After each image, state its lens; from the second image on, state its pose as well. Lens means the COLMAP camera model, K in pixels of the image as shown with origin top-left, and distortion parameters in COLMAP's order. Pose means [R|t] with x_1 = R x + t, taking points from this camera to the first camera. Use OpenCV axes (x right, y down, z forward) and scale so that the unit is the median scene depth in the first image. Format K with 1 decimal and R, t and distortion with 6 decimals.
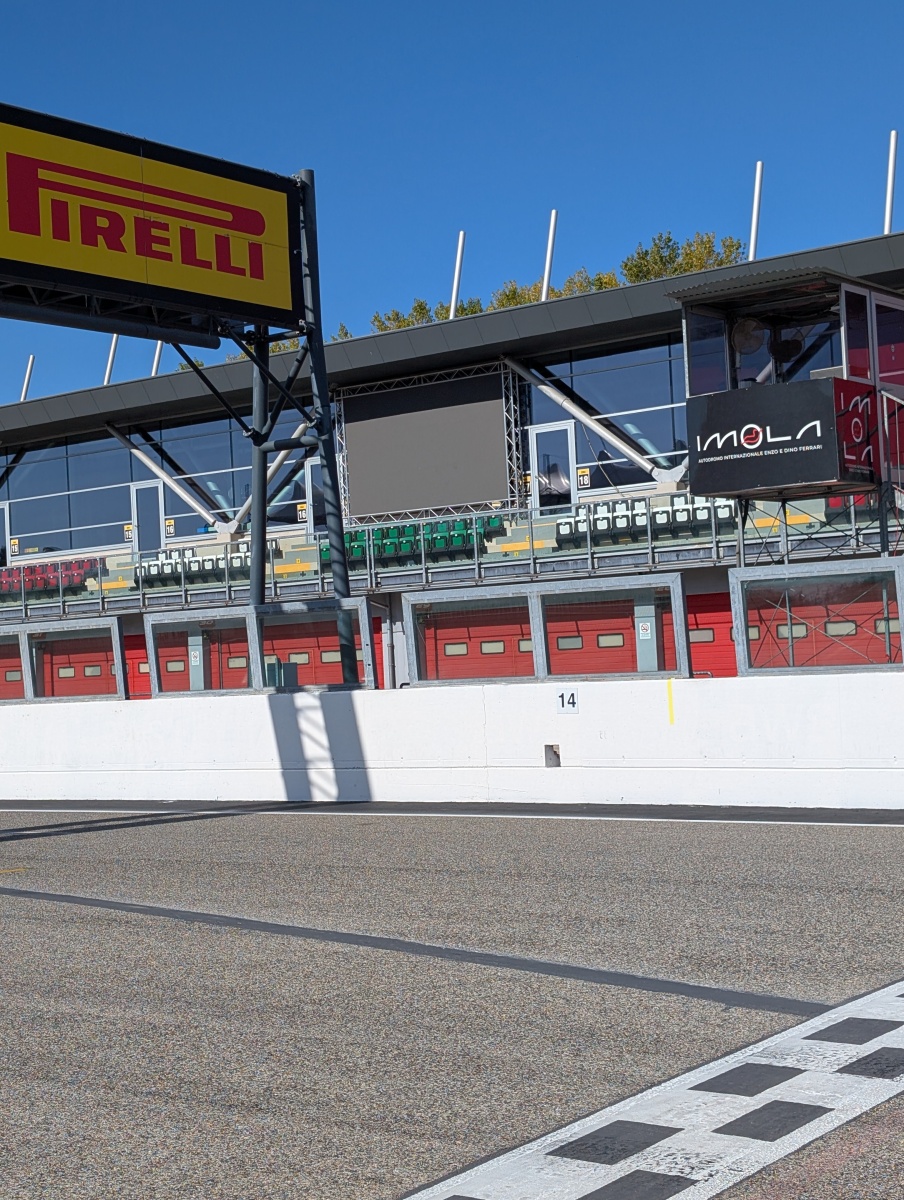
lens RADIAL K [[1830.6, 0, 452.0], [0, 1830.6, 600.0], [0, 0, 1]] dist [0.186165, -0.925130]
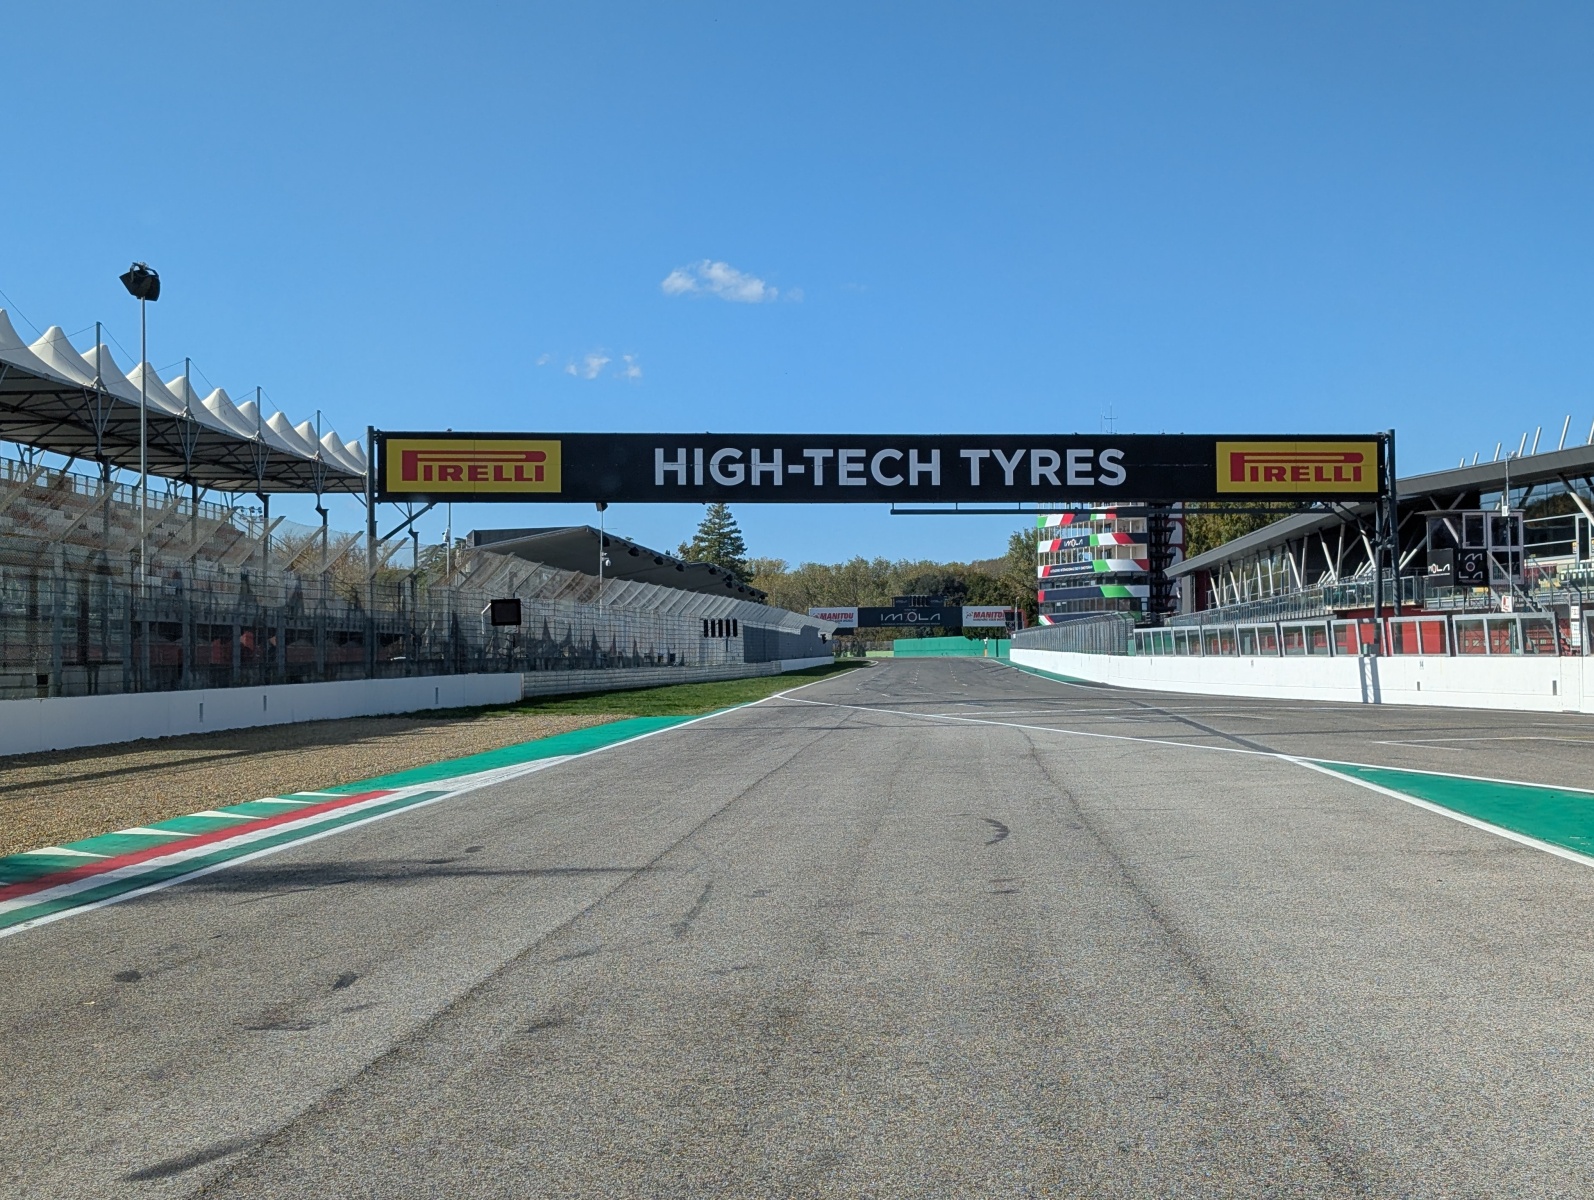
lens RADIAL K [[3350.0, 0, 797.0], [0, 3350.0, 600.0], [0, 0, 1]] dist [0.267093, 0.213926]
pose [[0.740620, 0.035755, -0.670972, 2.429473], [-0.011412, 0.999108, 0.040645, -0.203249], [0.671827, -0.022446, 0.740368, -2.879322]]
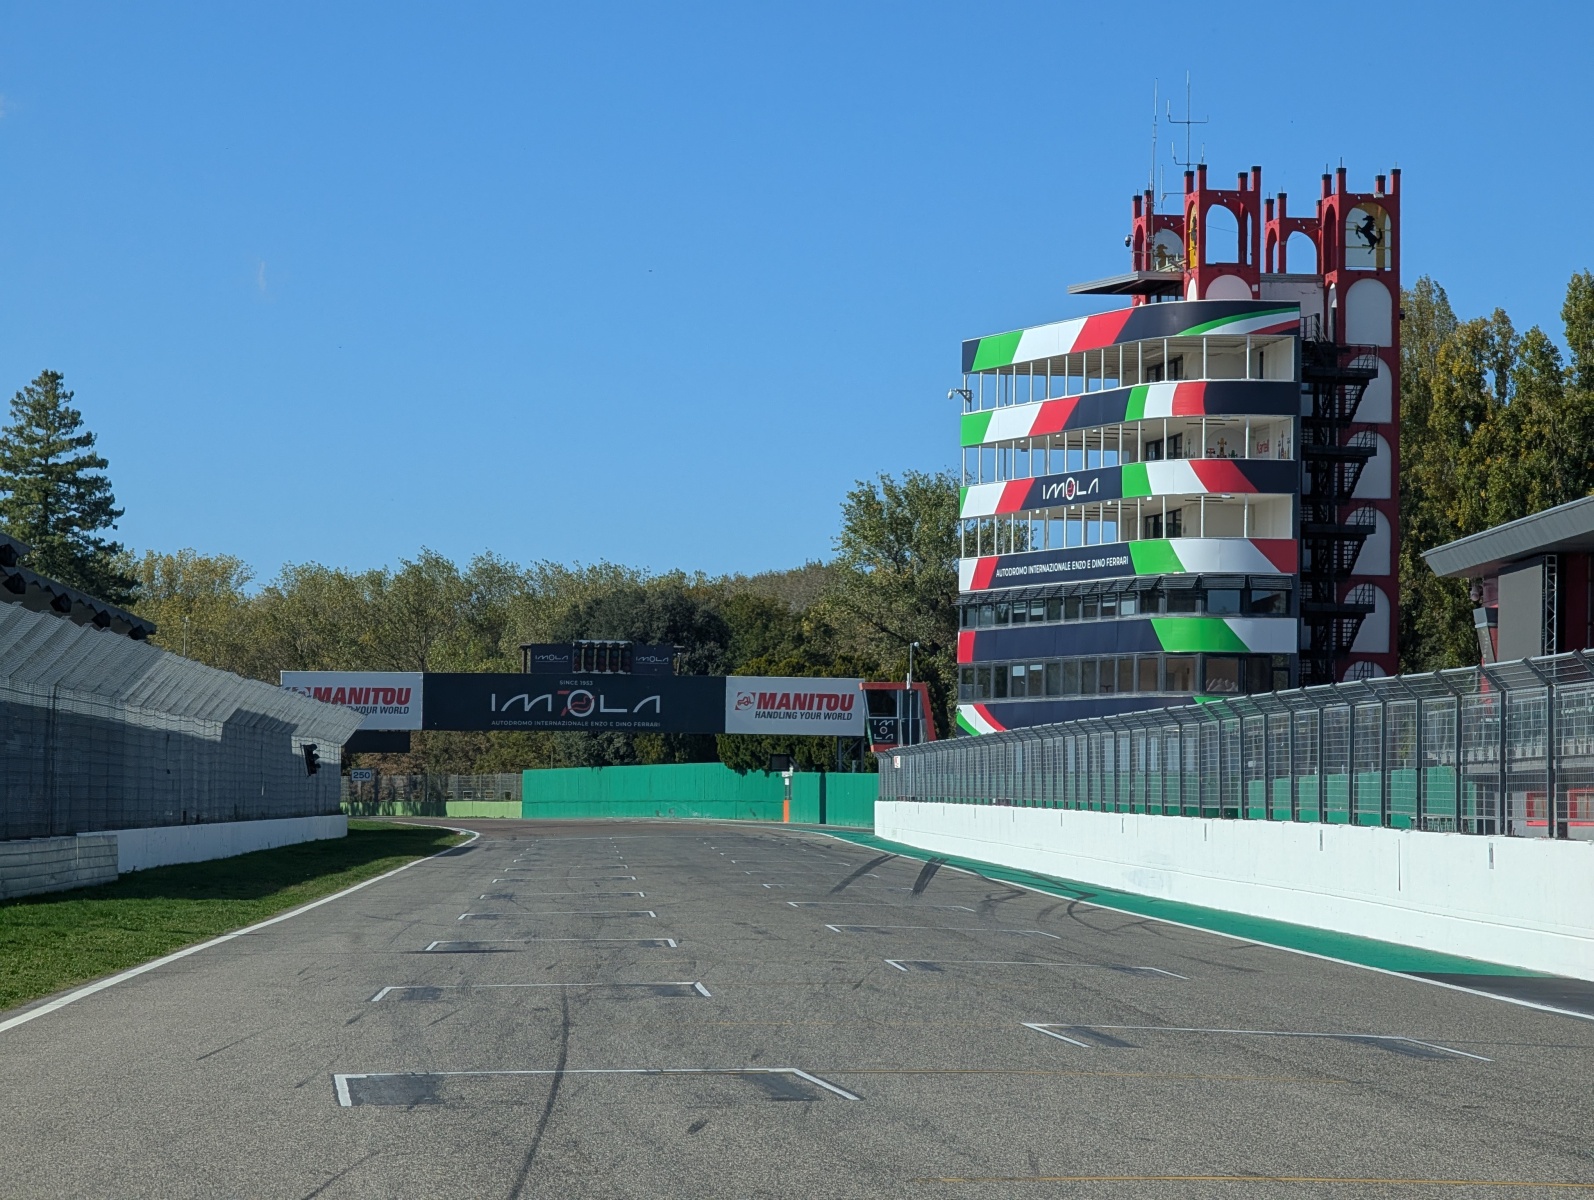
lens RADIAL K [[5488.0, 0, 797.0], [0, 5488.0, 600.0], [0, 0, 1]] dist [0.421990, -3.814507]
pose [[0.793228, 0.038690, -0.607694, -0.472384], [-0.035230, 0.999224, 0.017632, 0.041317], [0.607904, 0.007423, 0.793976, 0.463623]]
